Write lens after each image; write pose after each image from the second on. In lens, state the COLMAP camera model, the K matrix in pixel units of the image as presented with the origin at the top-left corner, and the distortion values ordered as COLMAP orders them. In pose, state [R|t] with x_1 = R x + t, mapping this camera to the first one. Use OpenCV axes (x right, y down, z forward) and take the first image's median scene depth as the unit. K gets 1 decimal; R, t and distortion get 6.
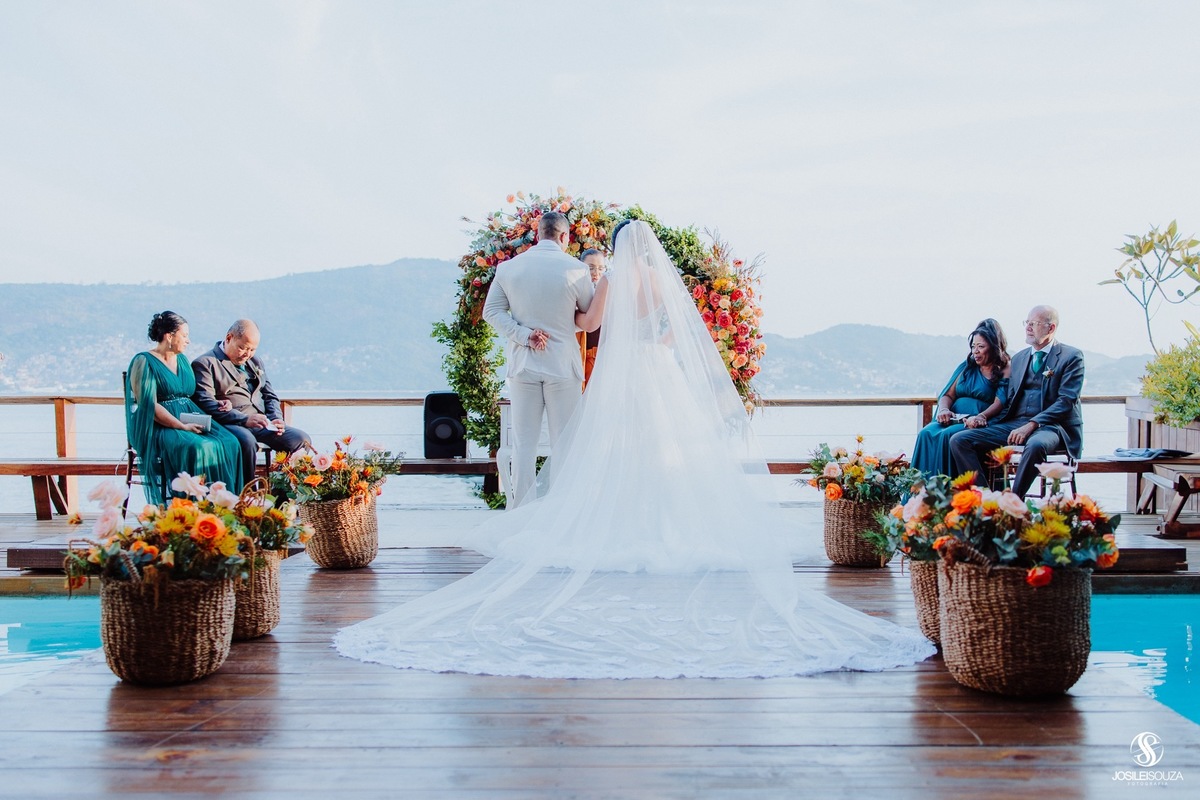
lens RADIAL K [[1293.2, 0, 635.7], [0, 1293.2, 399.7], [0, 0, 1]] dist [0.013128, 0.042052]
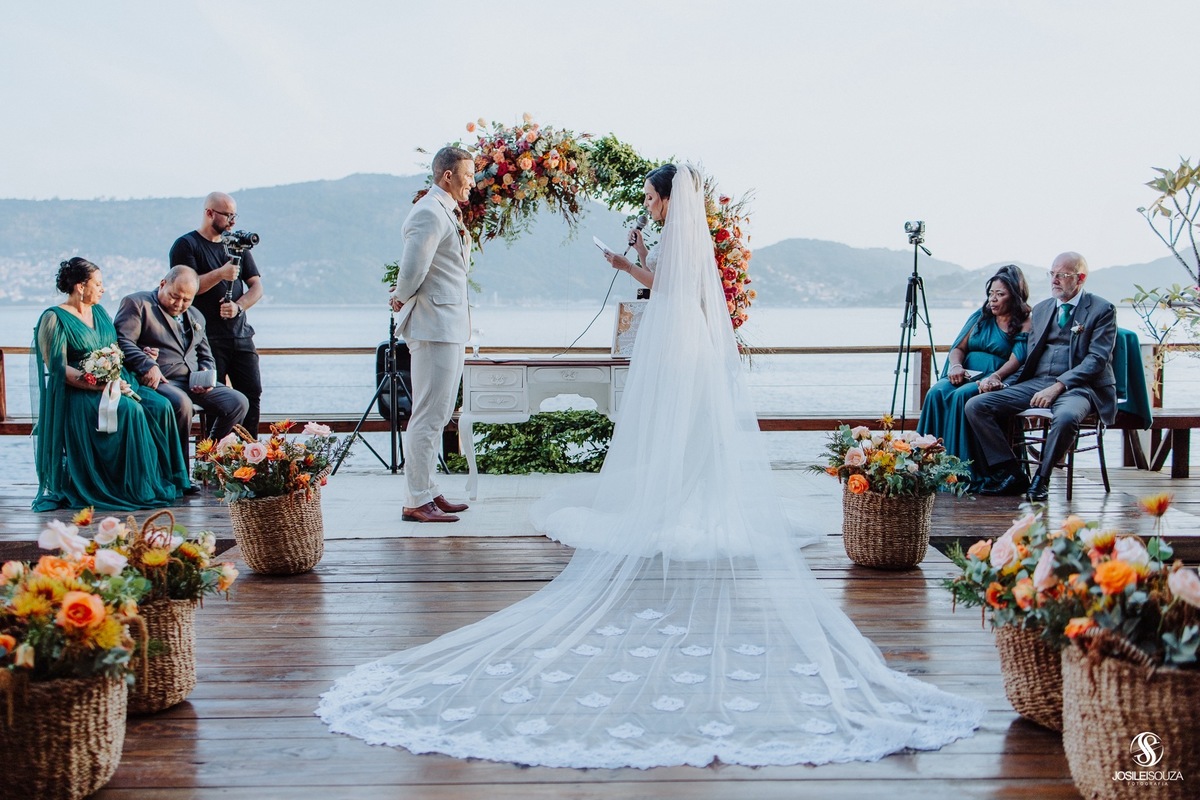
lens RADIAL K [[1268.0, 0, 600.0], [0, 1268.0, 400.0], [0, 0, 1]] dist [0.003814, 0.006745]
pose [[0.999936, -0.002332, 0.011082, -0.026271], [0.001568, 0.997649, 0.068517, -0.041368], [-0.011216, -0.068495, 0.997588, 0.173123]]
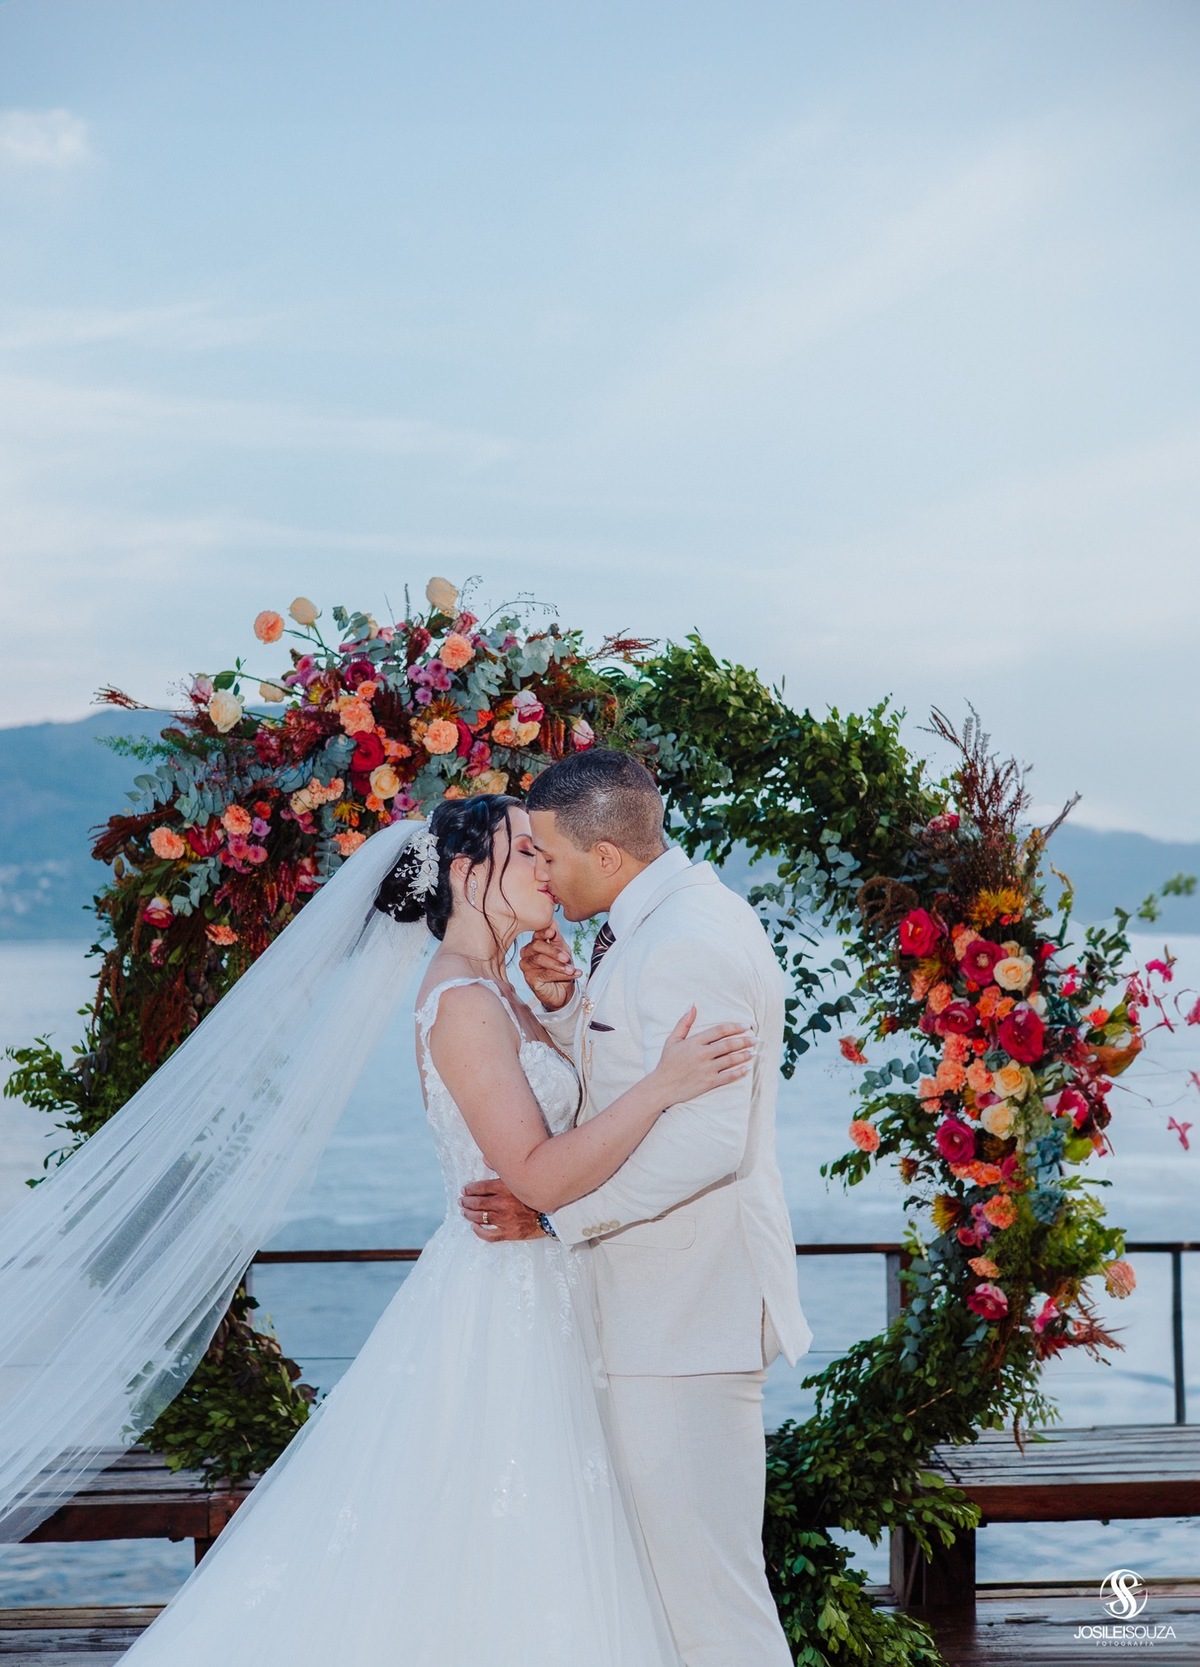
lens RADIAL K [[2244.4, 0, 544.9], [0, 2244.4, 836.6], [0, 0, 1]] dist [-0.028594, -0.042780]
pose [[0.999720, -0.018470, 0.014767, -0.064386], [0.019166, 0.998639, -0.048497, -0.123855], [-0.013851, 0.048767, 0.998714, 0.748132]]
